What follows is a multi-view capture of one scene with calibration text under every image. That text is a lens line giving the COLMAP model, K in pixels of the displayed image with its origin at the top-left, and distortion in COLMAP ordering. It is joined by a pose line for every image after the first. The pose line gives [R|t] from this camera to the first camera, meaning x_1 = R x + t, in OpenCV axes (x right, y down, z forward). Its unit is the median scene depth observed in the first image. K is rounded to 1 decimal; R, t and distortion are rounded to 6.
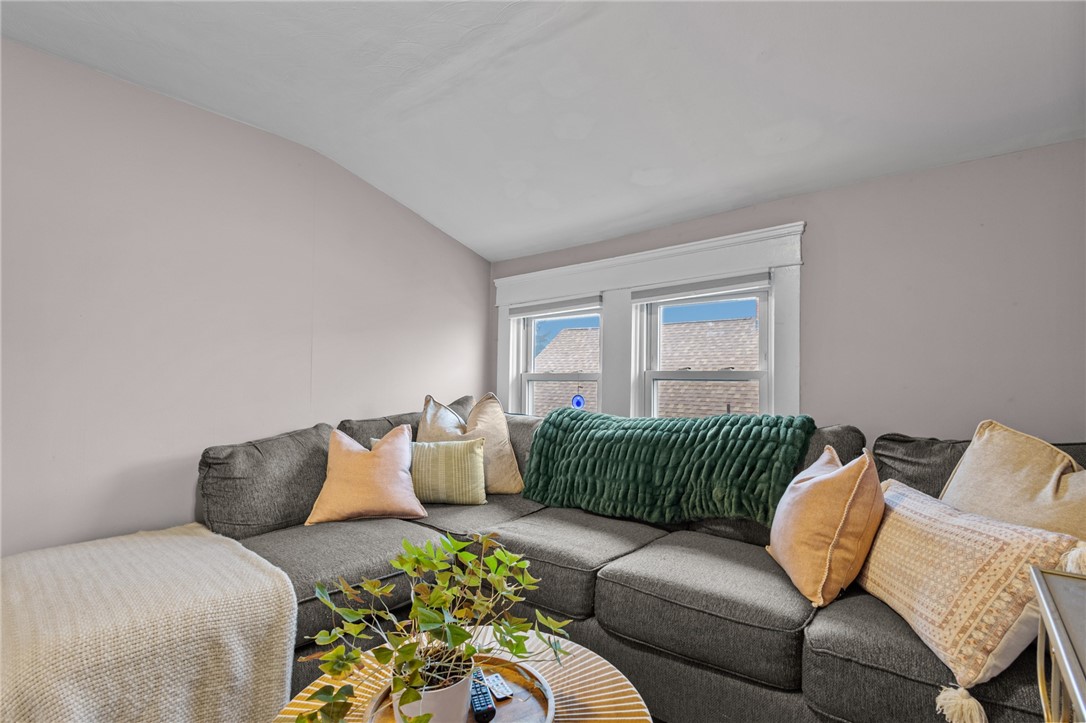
lens RADIAL K [[507.1, 0, 561.6], [0, 507.1, 368.8], [0, 0, 1]] dist [0.012315, -0.003279]
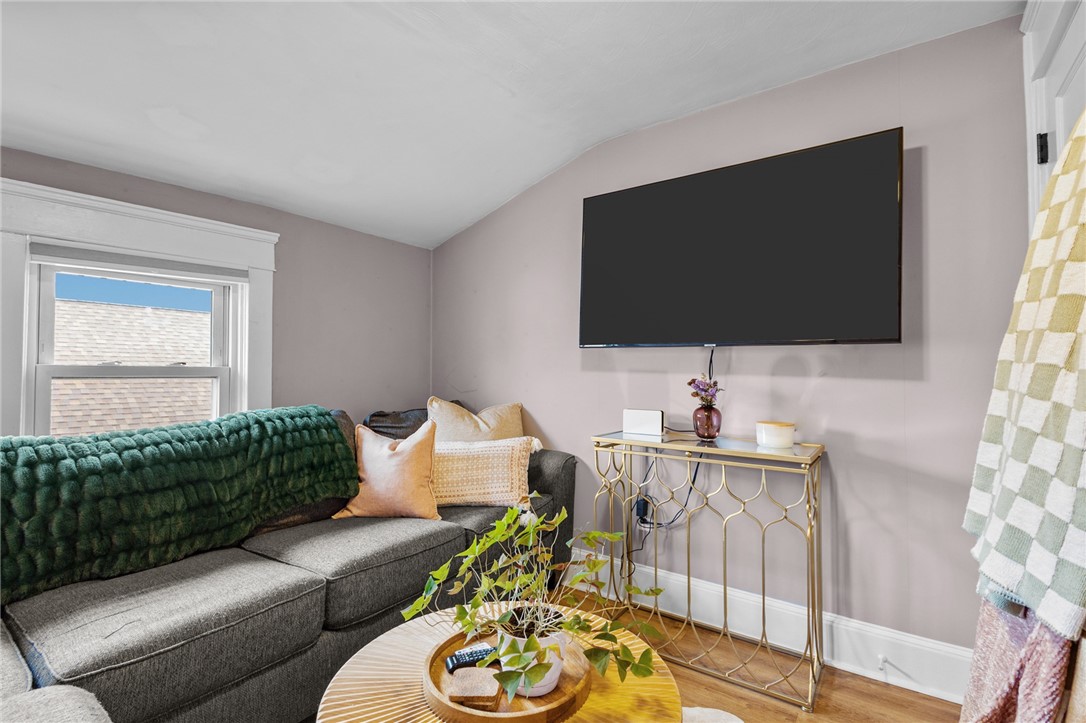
lens RADIAL K [[507.1, 0, 524.8], [0, 507.1, 368.1], [0, 0, 1]] dist [0.012315, -0.003279]
pose [[-0.018774, 0.014105, 0.999724, -0.649801], [-0.005535, 0.999884, -0.014211, 0.017031], [-0.999808, -0.005800, -0.018694, 0.483034]]
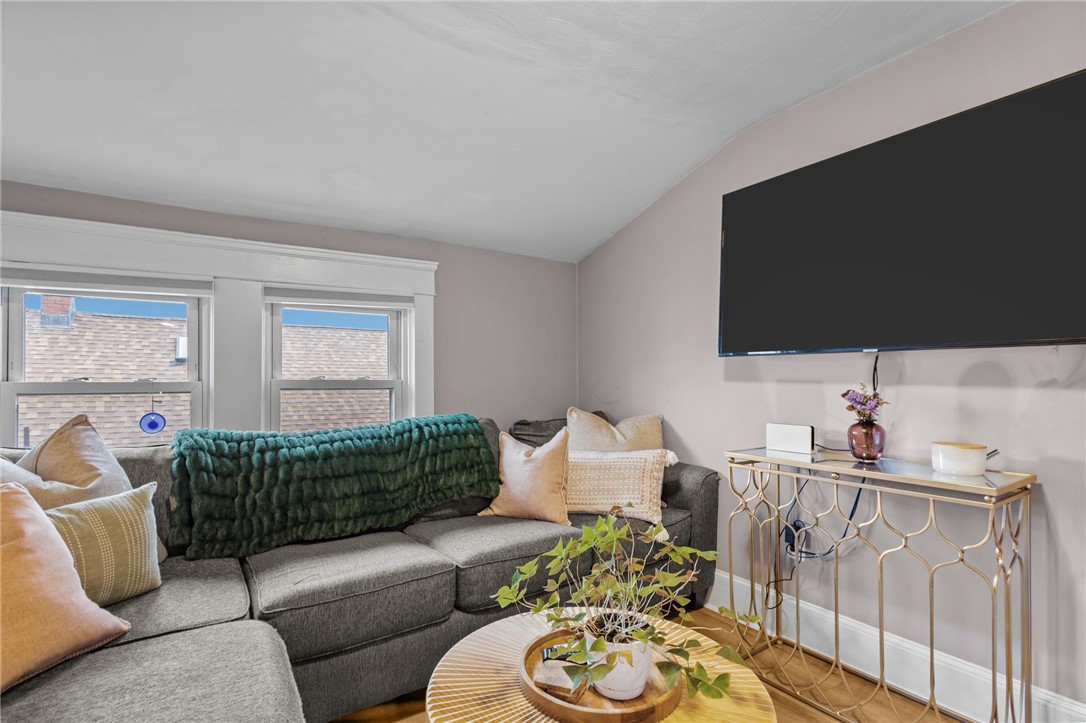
lens RADIAL K [[507.1, 0, 511.4], [0, 507.1, 388.4], [0, 0, 1]] dist [0.012315, -0.003279]
pose [[0.336622, -0.004113, 0.941631, -0.661474], [-0.003445, 0.999978, 0.005599, 0.016558], [-0.941633, -0.005129, 0.336601, 0.400944]]
